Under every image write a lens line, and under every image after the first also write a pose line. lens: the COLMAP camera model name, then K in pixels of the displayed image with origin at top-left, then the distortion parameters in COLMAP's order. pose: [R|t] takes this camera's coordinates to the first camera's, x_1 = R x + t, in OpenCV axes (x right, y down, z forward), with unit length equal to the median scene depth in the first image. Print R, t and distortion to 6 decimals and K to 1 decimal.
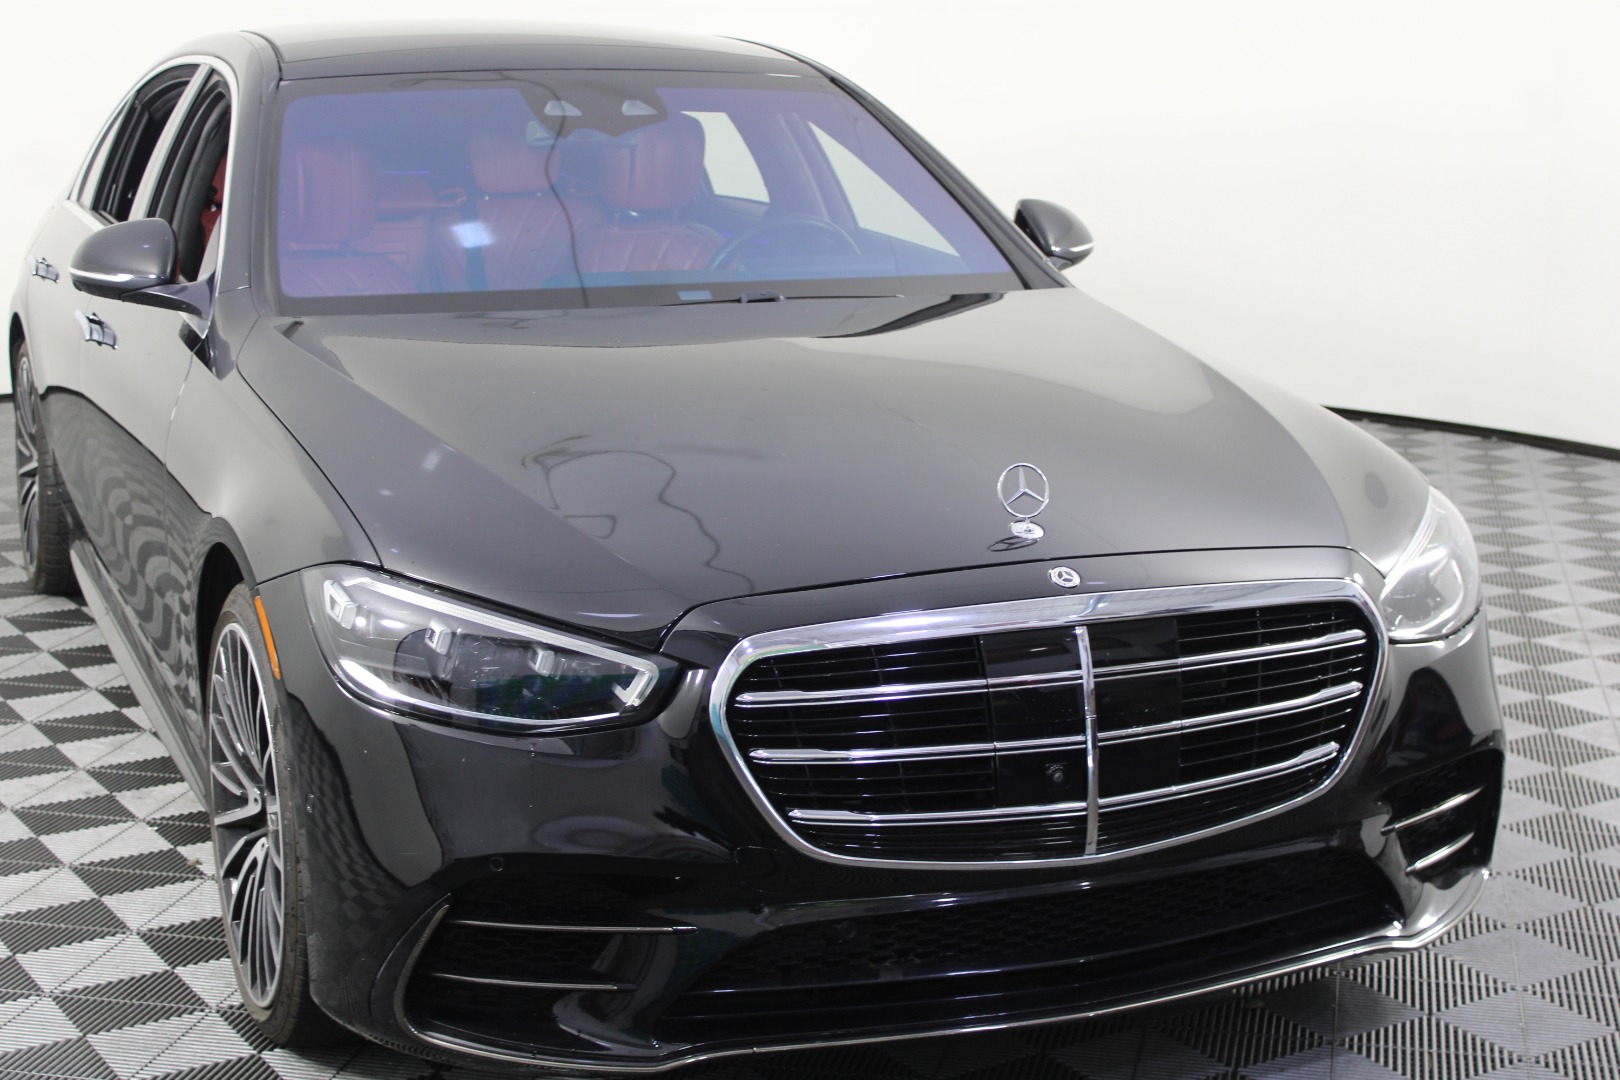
lens RADIAL K [[2469.9, 0, 799.7], [0, 2469.9, 534.6], [0, 0, 1]] dist [0.099022, 0.000000]
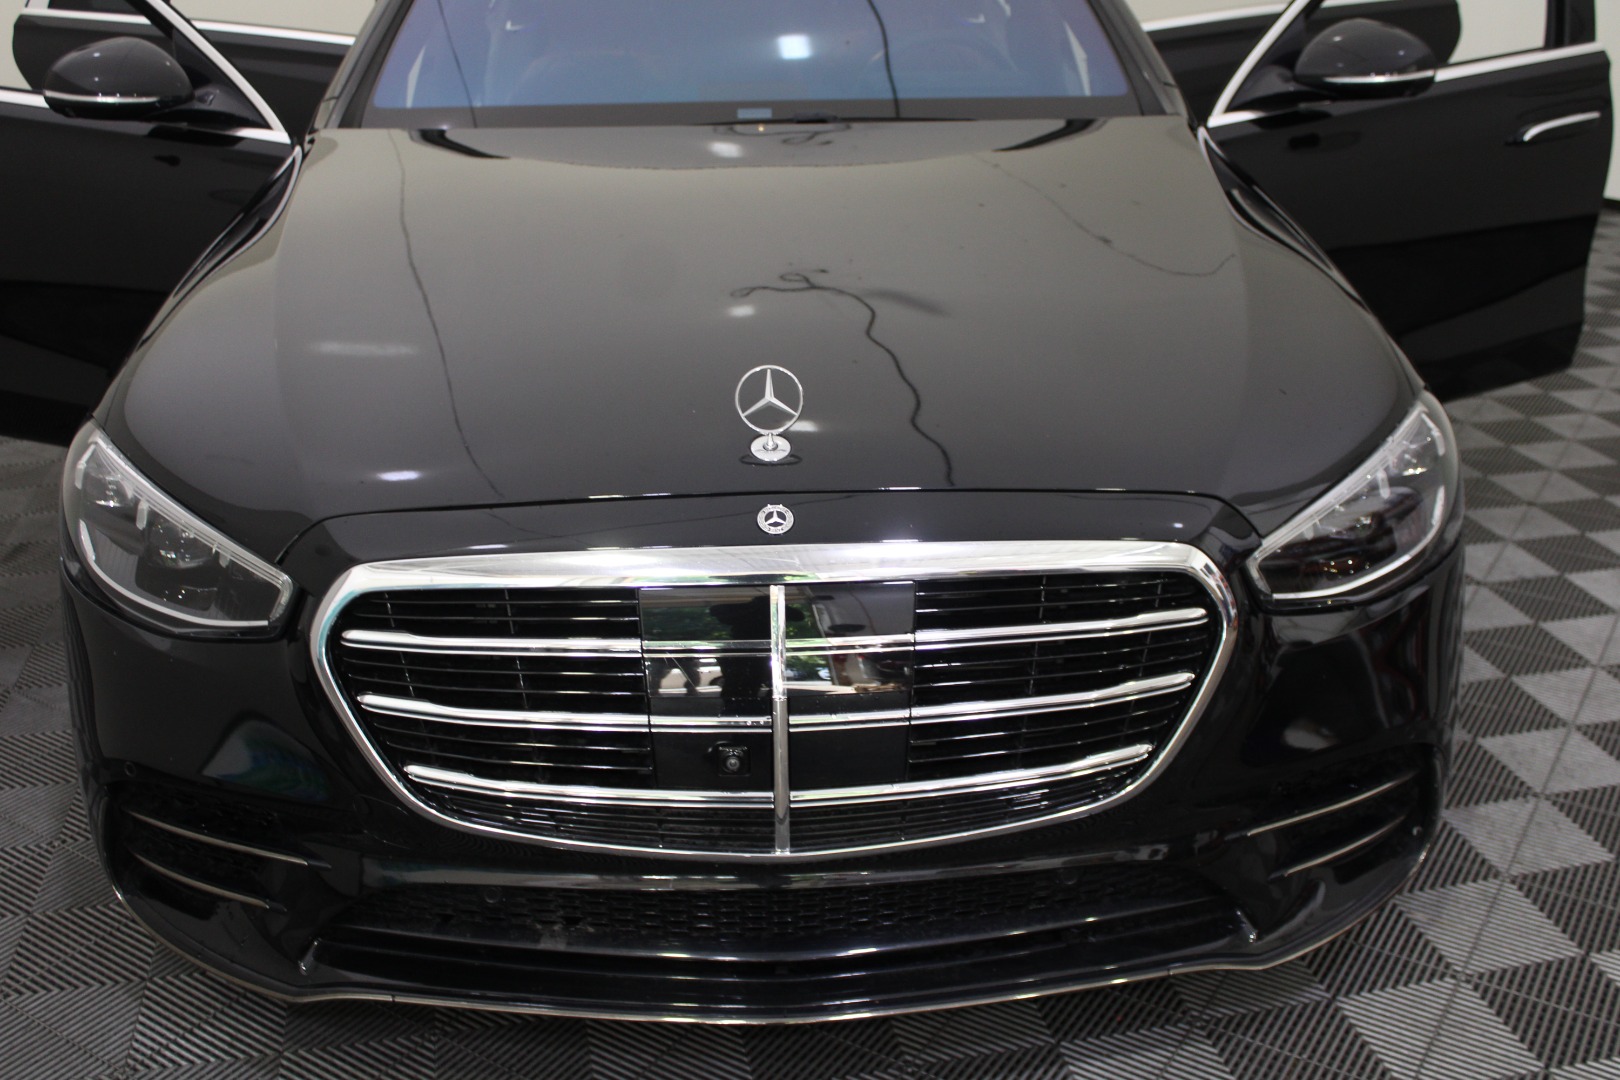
lens RADIAL K [[1649.5, 0, 797.8], [0, 1649.5, 549.1], [0, 0, 1]] dist [-0.044178, 0.000000]
pose [[0.936944, 0.118108, -0.328916, 0.283815], [-0.053248, 0.978419, 0.199653, -0.078708], [0.345398, -0.169550, 0.923013, 0.492434]]
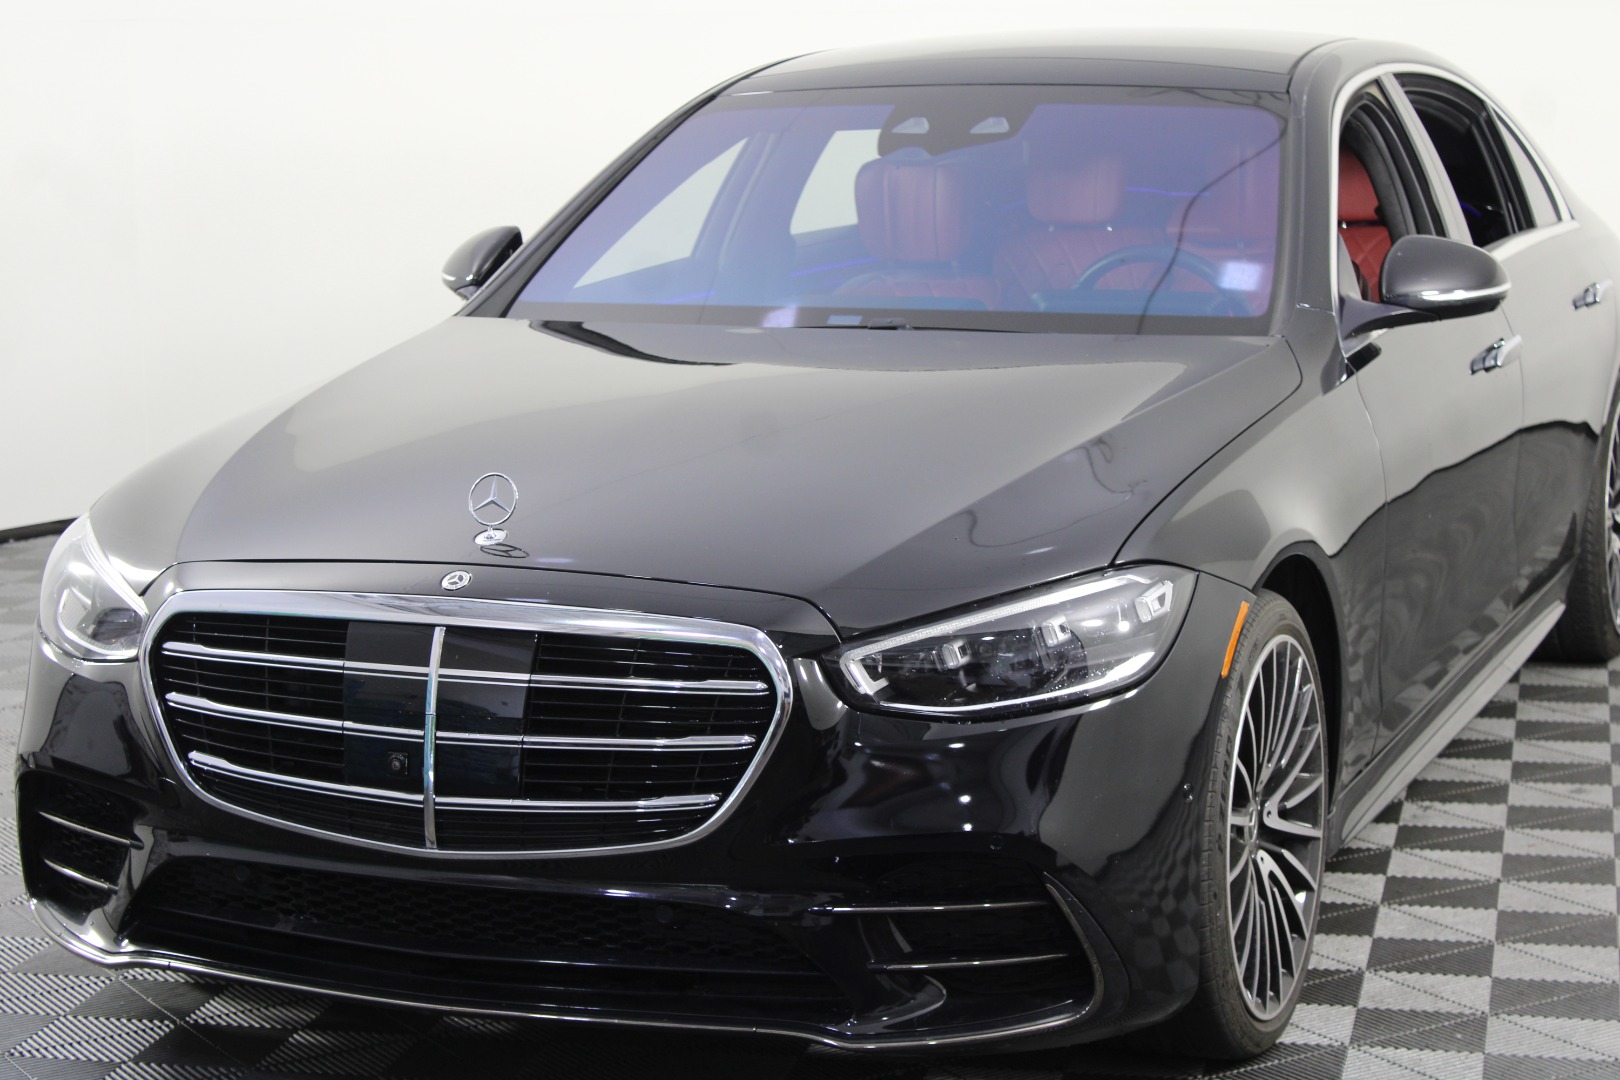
lens RADIAL K [[3162.6, 0, 795.5], [0, 3162.6, 547.4], [0, 0, 1]] dist [0.224414, 0.000000]
pose [[0.696519, 0.097448, -0.710890, 1.118952], [-0.122664, 0.992322, 0.015842, -0.034068], [0.706975, 0.076167, 0.703125, 0.160996]]
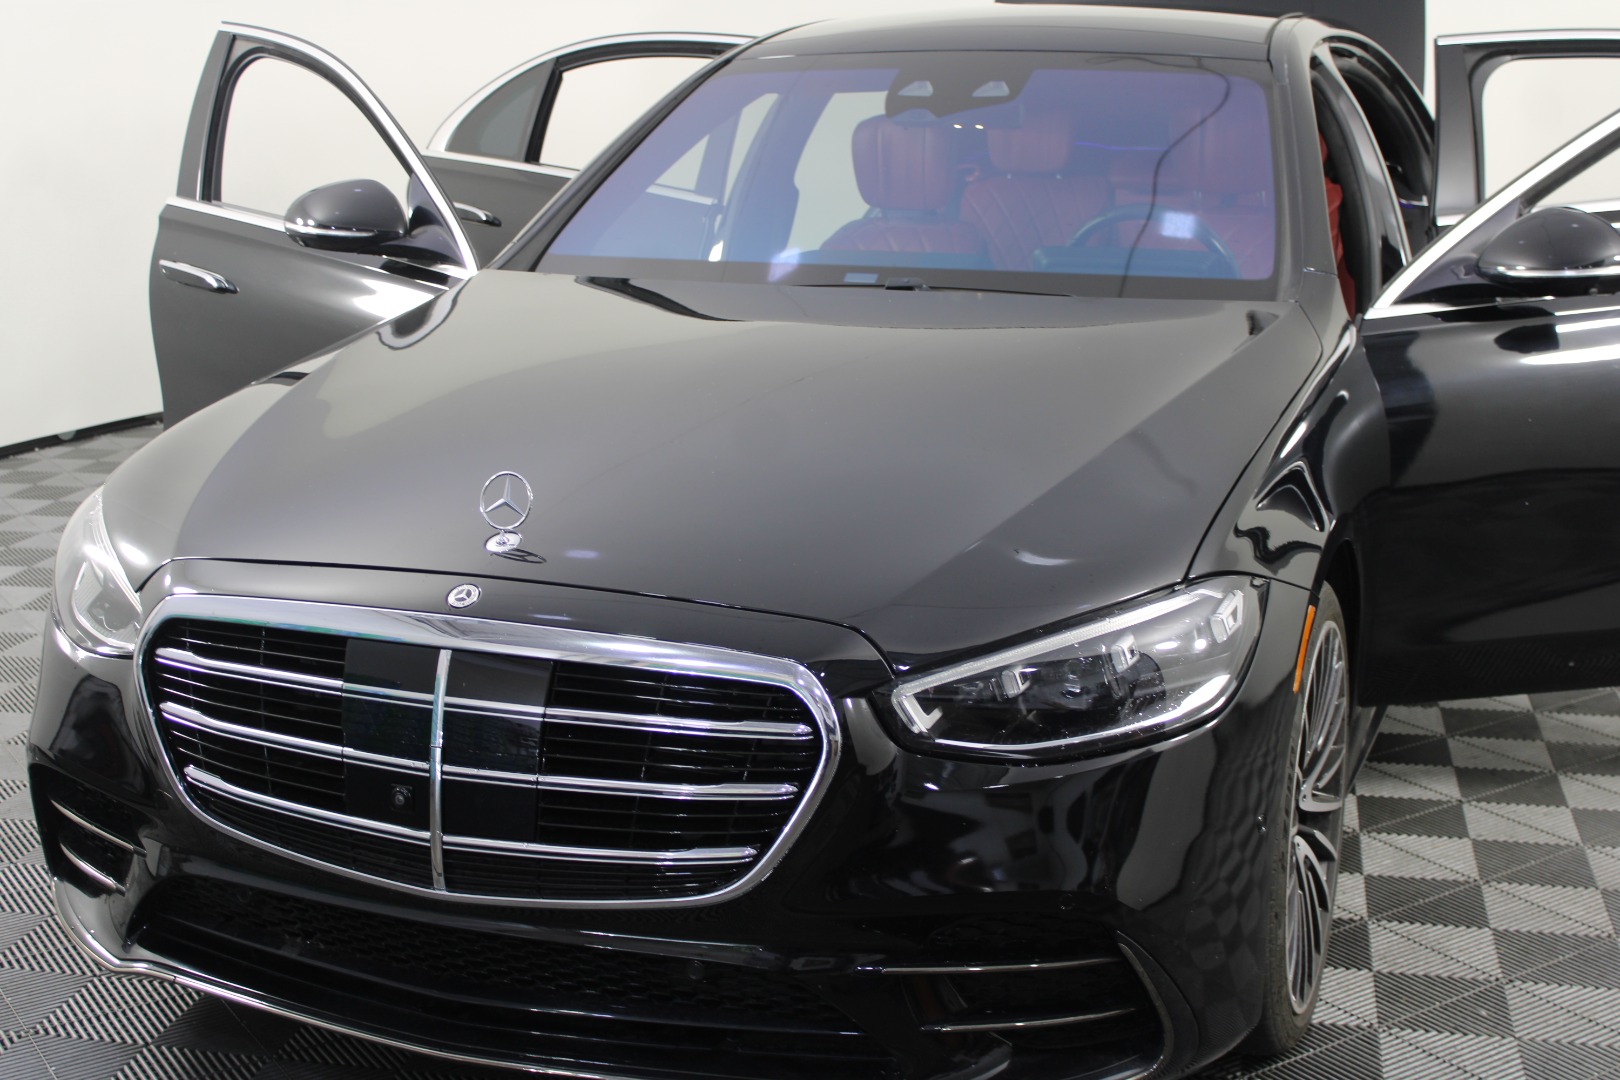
lens RADIAL K [[2088.4, 0, 804.6], [0, 2088.4, 526.7], [0, 0, 1]] dist [0.038778, 0.000000]
pose [[0.711489, 0.151492, -0.686173, 0.720822], [-0.125108, 0.988193, 0.088448, -0.092677], [0.691470, 0.022916, 0.722041, 0.501715]]
